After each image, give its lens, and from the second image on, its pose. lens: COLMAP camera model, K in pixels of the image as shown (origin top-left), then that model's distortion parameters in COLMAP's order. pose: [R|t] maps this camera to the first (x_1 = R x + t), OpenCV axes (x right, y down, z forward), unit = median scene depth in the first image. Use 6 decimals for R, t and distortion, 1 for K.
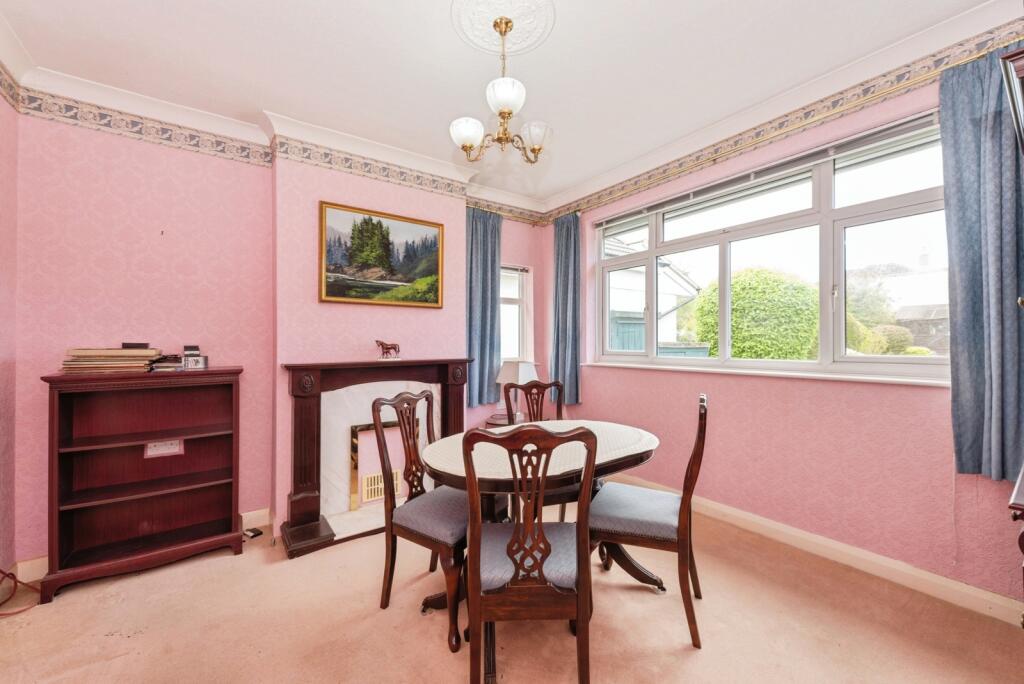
lens RADIAL K [[403.6, 0, 517.4], [0, 403.6, 341.4], [0, 0, 1]] dist [0.000979, -0.001266]
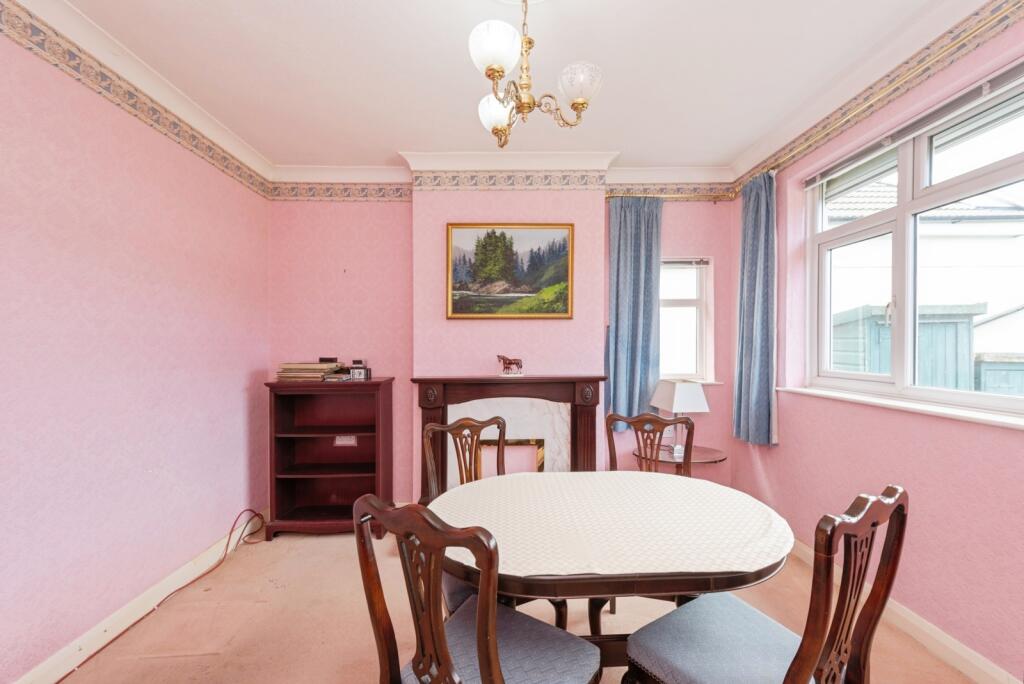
lens RADIAL K [[403.6, 0, 511.9], [0, 403.6, 346.9], [0, 0, 1]] dist [0.000979, -0.001266]
pose [[0.818146, 0.000222, -0.575010, 0.227735], [0.006157, 0.999939, 0.009147, -0.030197], [0.574977, -0.011024, 0.818095, 0.206897]]
